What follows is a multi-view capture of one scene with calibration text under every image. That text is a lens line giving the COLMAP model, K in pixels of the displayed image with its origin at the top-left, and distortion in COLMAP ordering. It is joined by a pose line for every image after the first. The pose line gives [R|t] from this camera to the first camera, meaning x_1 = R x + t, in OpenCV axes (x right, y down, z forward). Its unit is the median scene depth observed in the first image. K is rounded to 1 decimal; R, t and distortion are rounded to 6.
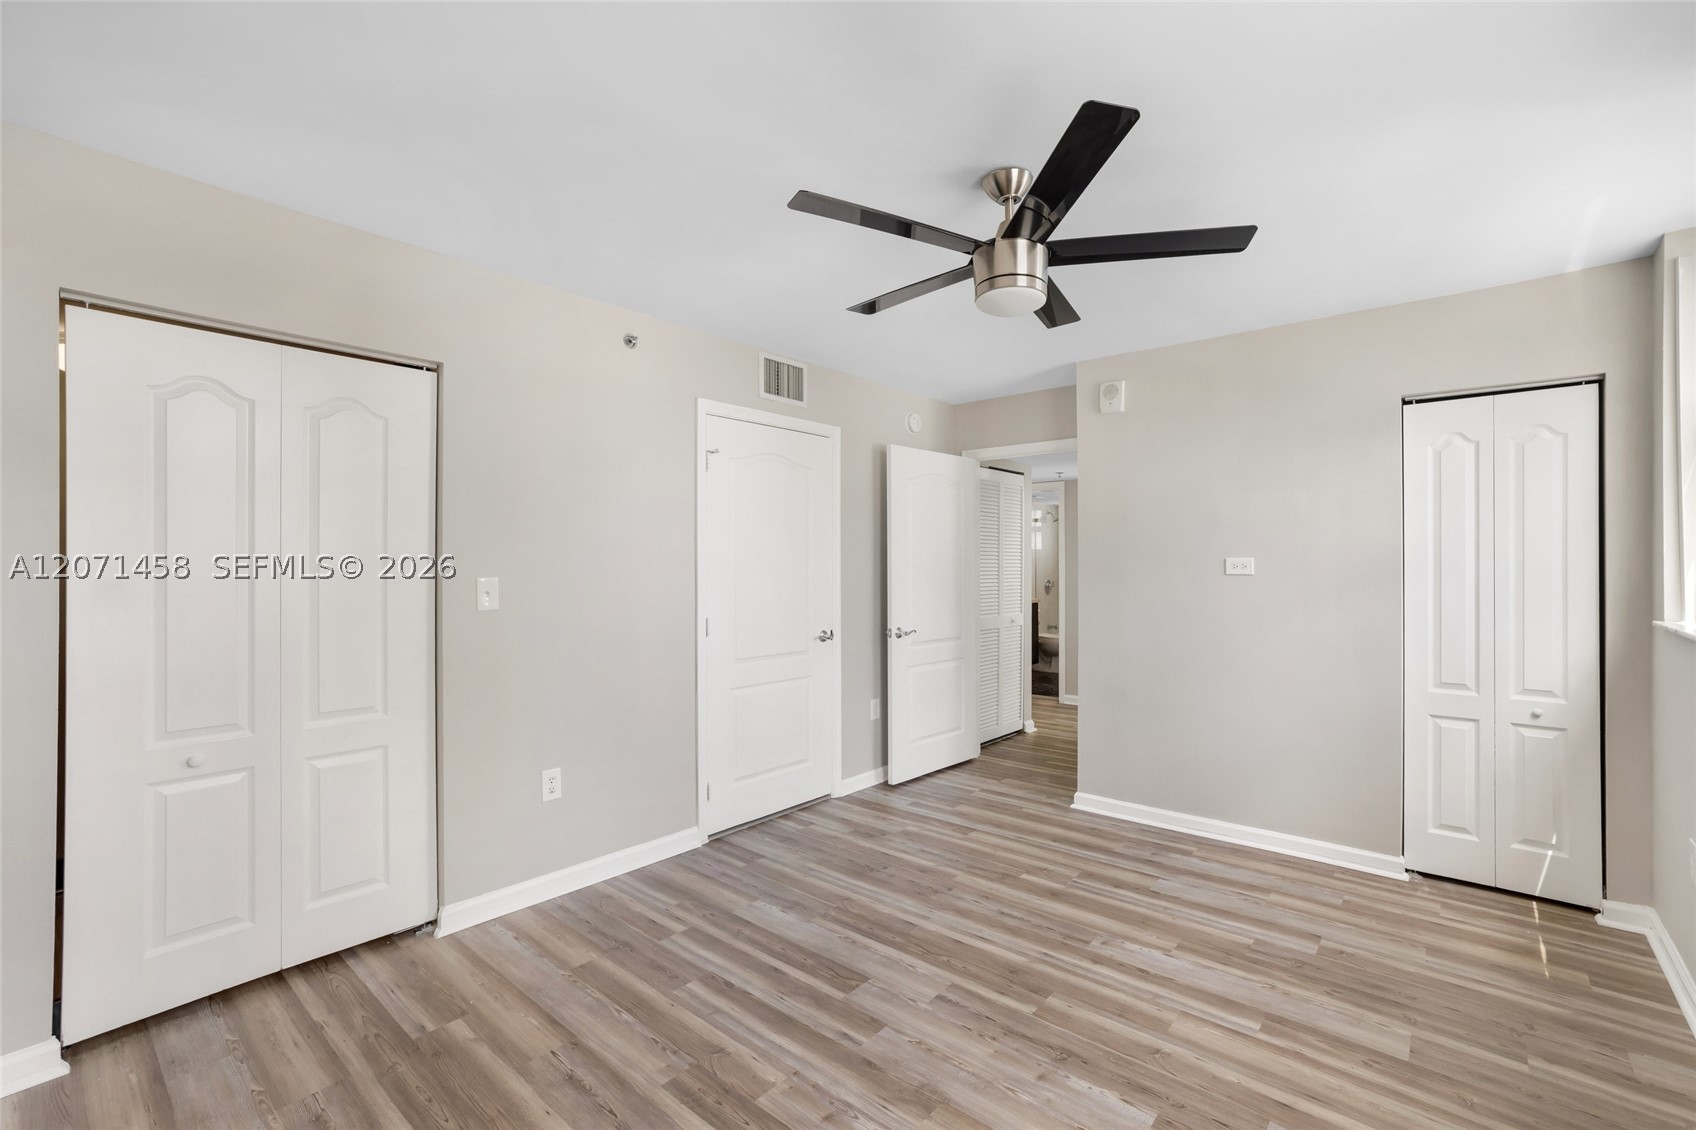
lens RADIAL K [[726.3, 0, 883.0], [0, 726.3, 567.6], [0, 0, 1]] dist [-0.039481, 0.021113]
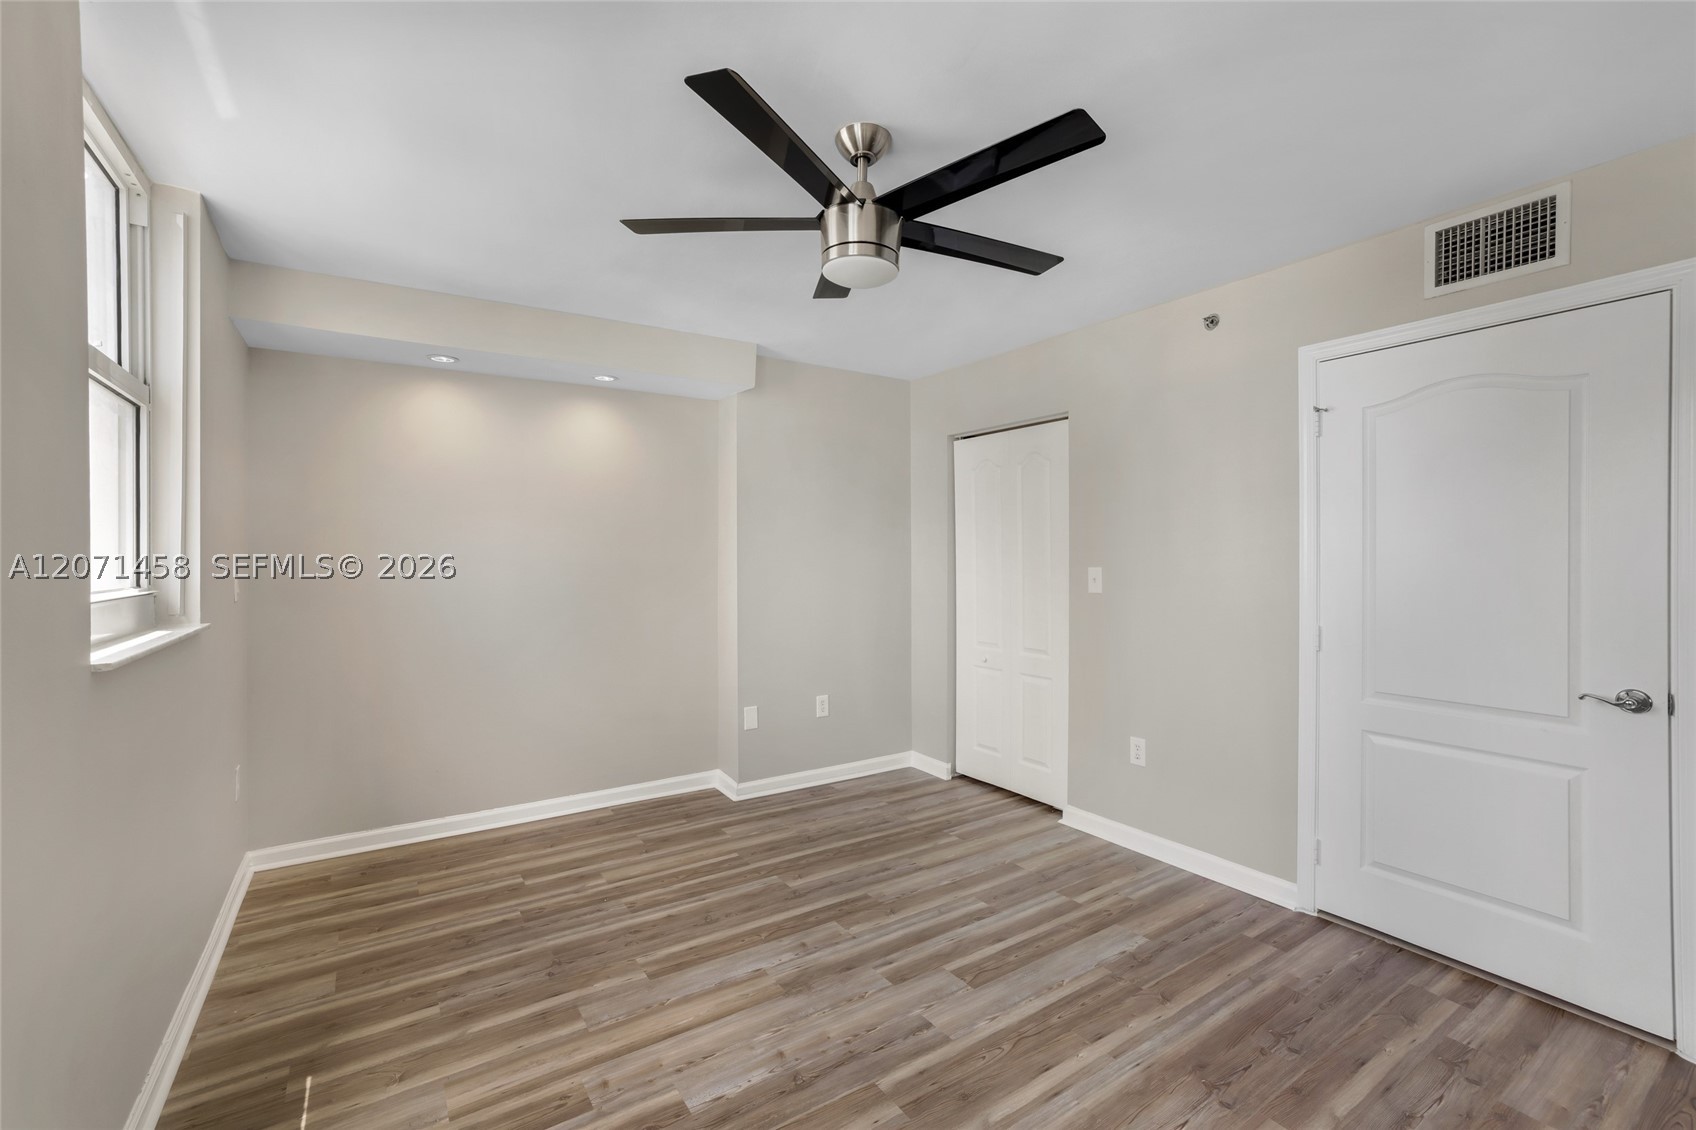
lens RADIAL K [[734.1, 0, 857.6], [0, 734.1, 558.6], [0, 0, 1]] dist [-0.030774, 0.013967]
pose [[-0.281330, -0.001965, -0.959609, 0.836048], [-0.005659, 0.999984, -0.000389, 0.000733], [0.959595, 0.005321, -0.281336, 0.979340]]
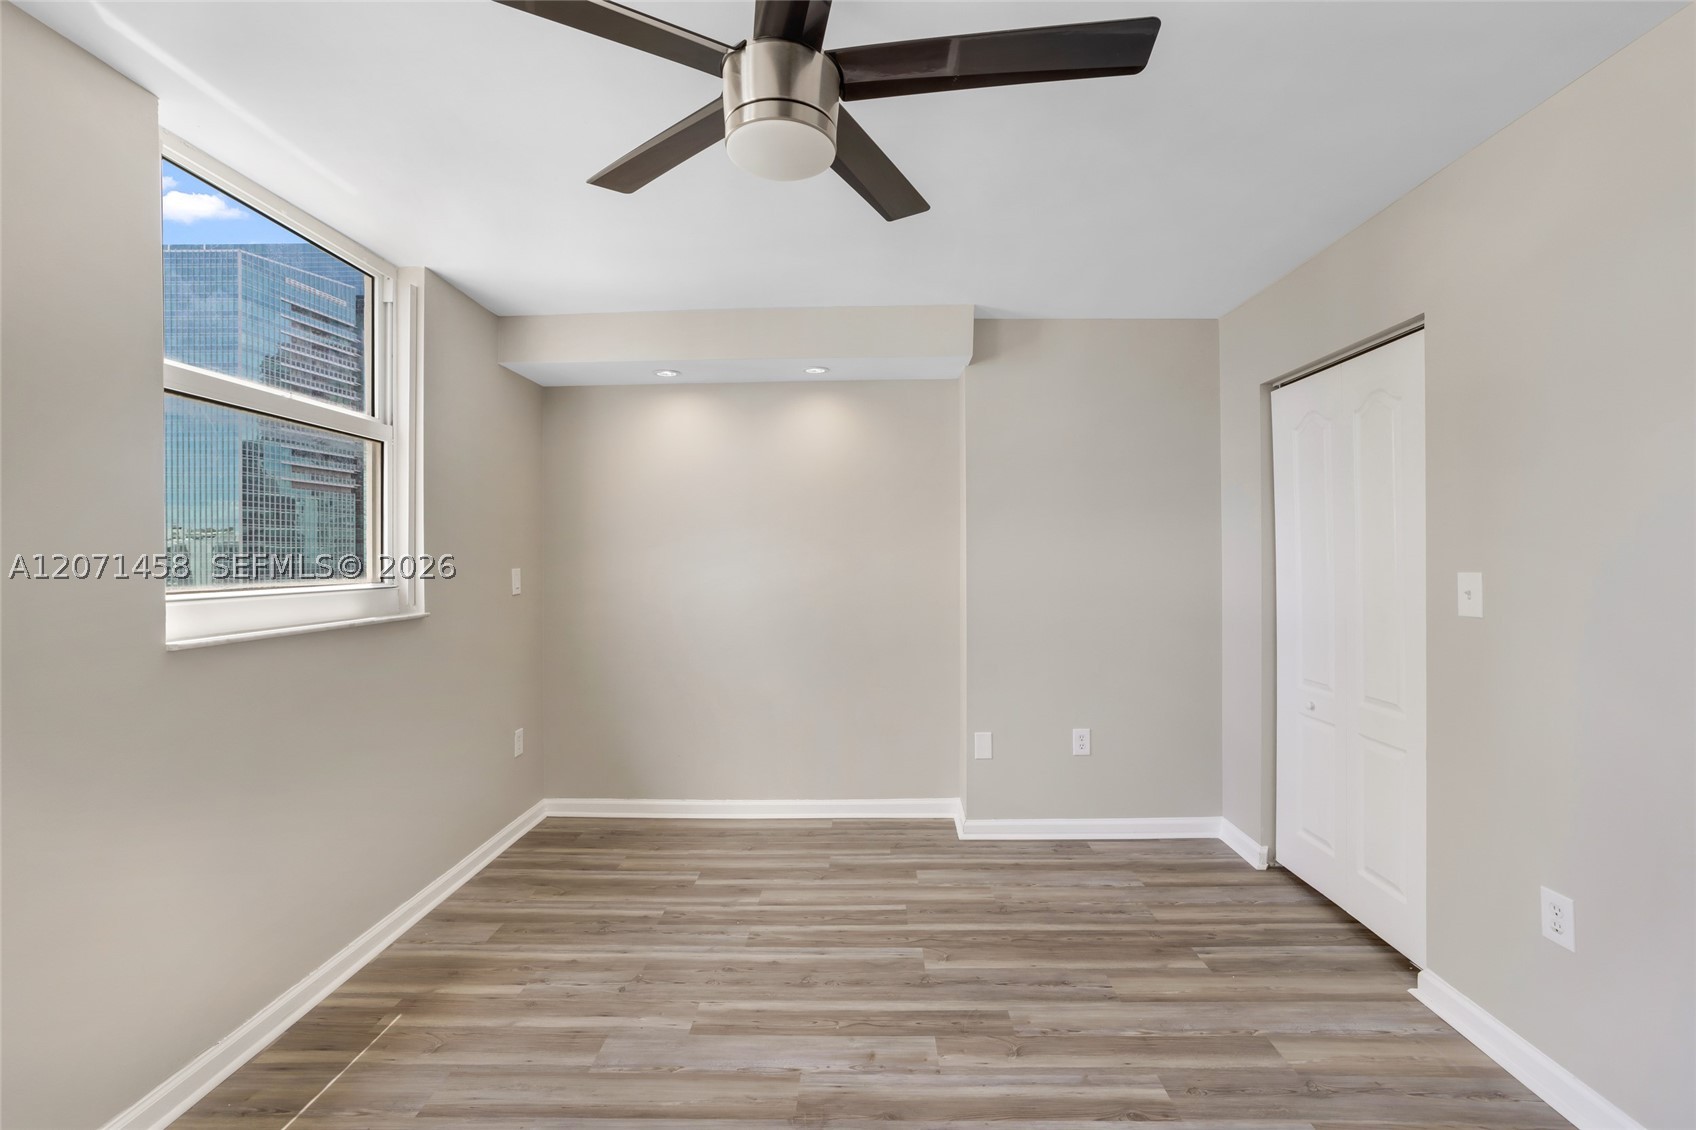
lens RADIAL K [[734.1, 0, 850.6], [0, 734.1, 555.3], [0, 0, 1]] dist [-0.030774, 0.013967]
pose [[-0.784510, 0.002145, -0.620112, 0.418390], [0.000098, 0.999994, 0.003335, -0.006455], [0.620116, 0.002555, -0.784506, 1.208467]]
